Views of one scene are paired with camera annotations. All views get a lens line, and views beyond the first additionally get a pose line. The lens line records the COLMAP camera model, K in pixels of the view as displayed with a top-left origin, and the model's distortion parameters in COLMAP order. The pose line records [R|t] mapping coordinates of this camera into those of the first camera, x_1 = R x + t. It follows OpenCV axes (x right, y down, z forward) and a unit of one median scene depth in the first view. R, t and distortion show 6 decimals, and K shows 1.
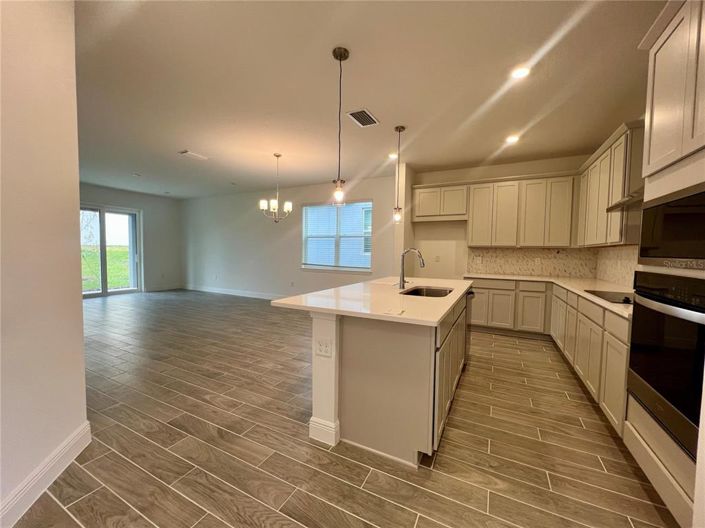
lens RADIAL K [[280.1, 0, 352.5], [0, 280.1, 264.0], [0, 0, 1]] dist [0.000048, 0.000237]
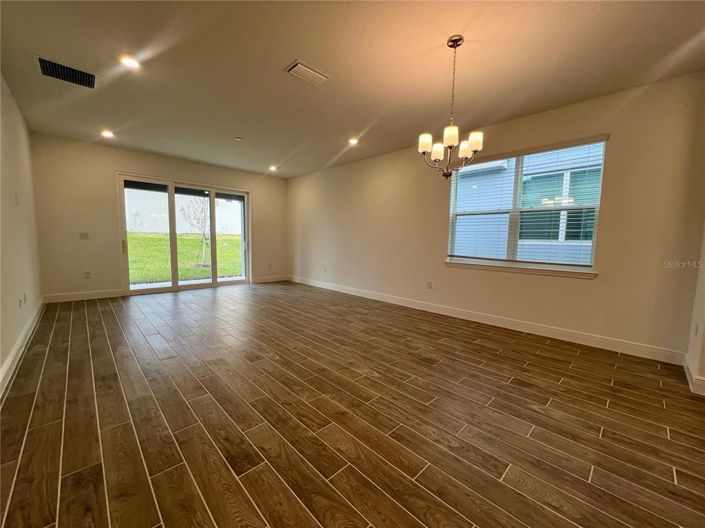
lens RADIAL K [[280.1, 0, 352.5], [0, 280.1, 264.0], [0, 0, 1]] dist [0.000048, 0.000237]
pose [[0.947393, 0.026379, -0.318985, -0.269041], [-0.014847, 0.999147, 0.038531, -0.004495], [0.319729, -0.031768, 0.946976, 0.452094]]
